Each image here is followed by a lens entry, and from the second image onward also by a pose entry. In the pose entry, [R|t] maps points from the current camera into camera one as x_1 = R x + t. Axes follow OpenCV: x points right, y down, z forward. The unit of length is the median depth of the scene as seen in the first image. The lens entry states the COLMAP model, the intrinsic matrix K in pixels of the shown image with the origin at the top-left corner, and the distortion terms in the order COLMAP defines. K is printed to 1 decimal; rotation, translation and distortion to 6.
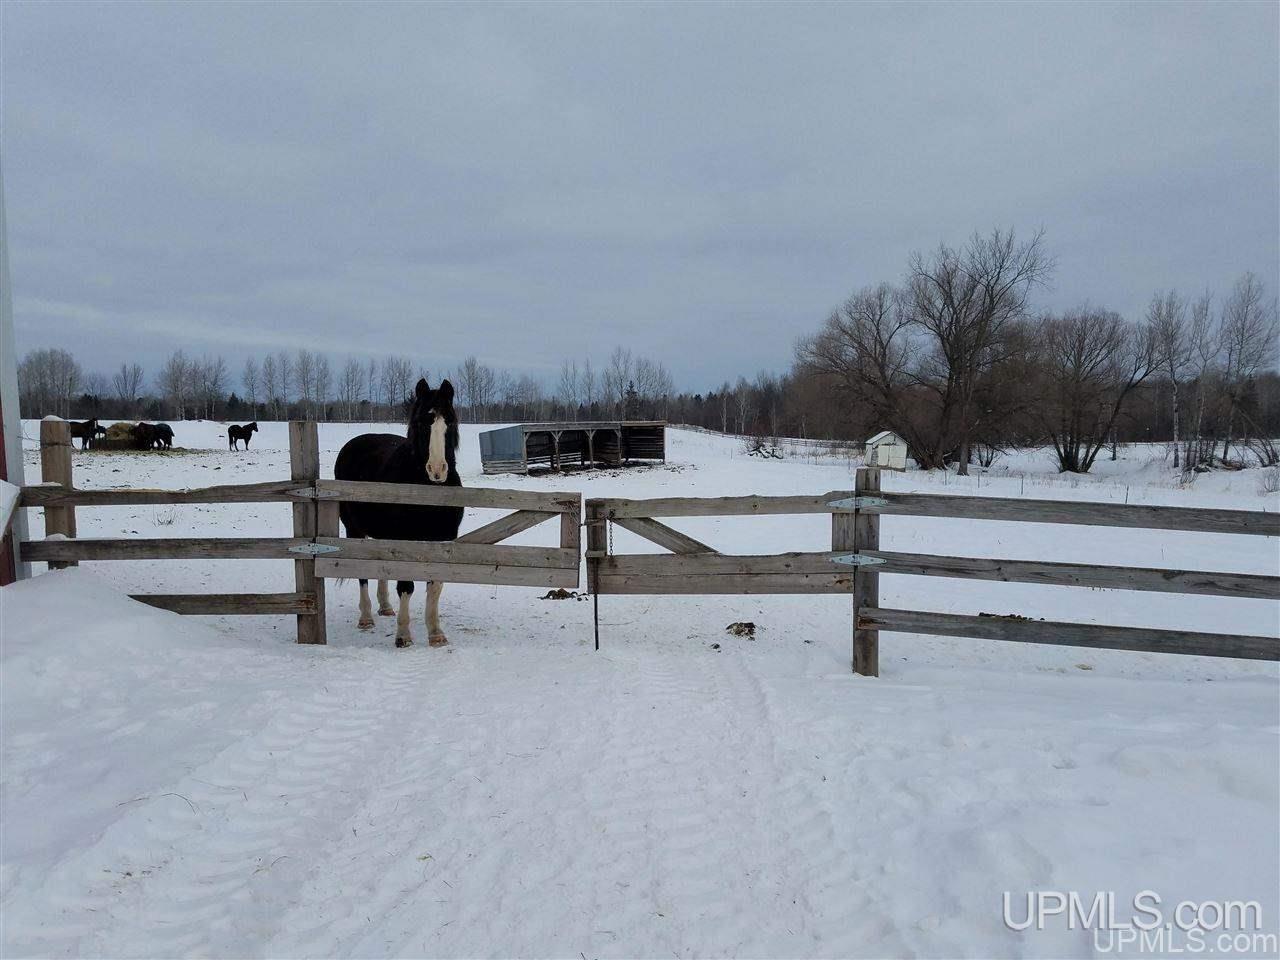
lens RADIAL K [[987.6, 0, 641.6], [0, 987.6, 485.1], [0, 0, 1]] dist [0.046171, -0.068717]
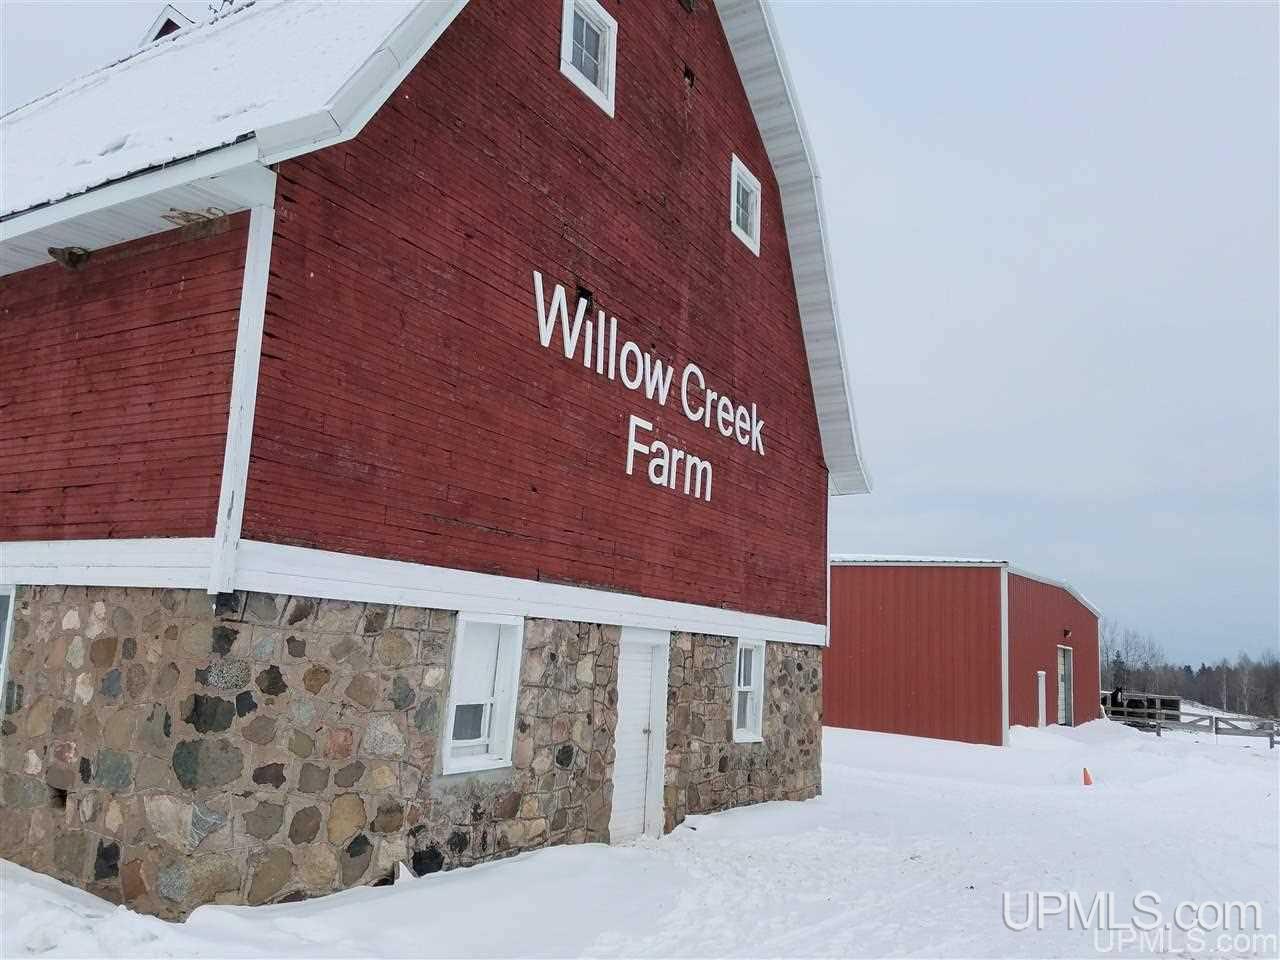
lens RADIAL K [[987.6, 0, 632.6], [0, 987.6, 500.6], [0, 0, 1]] dist [0.046171, -0.068717]
pose [[0.900802, 0.000666, -0.434230, -0.046491], [-0.101256, 0.972753, -0.208562, 0.027106], [0.422260, 0.231841, 0.876325, -0.451226]]
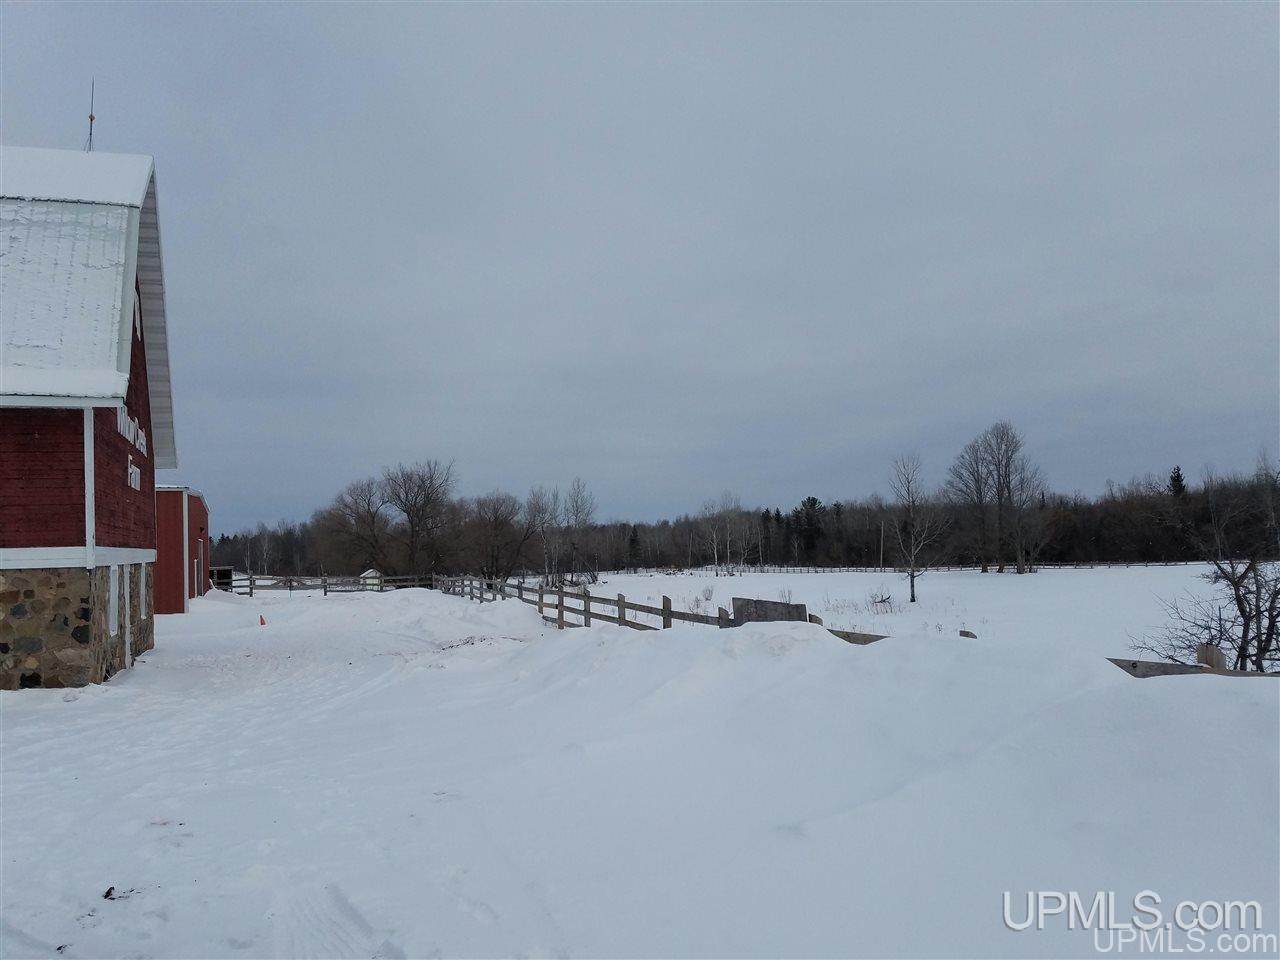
lens RADIAL K [[987.6, 0, 641.7], [0, 987.6, 485.6], [0, 0, 1]] dist [0.046171, -0.068717]
pose [[0.890023, 0.015968, 0.455635, -0.096599], [0.047431, 0.990720, -0.127371, 0.034656], [-0.453441, 0.134975, 0.881007, -0.605990]]
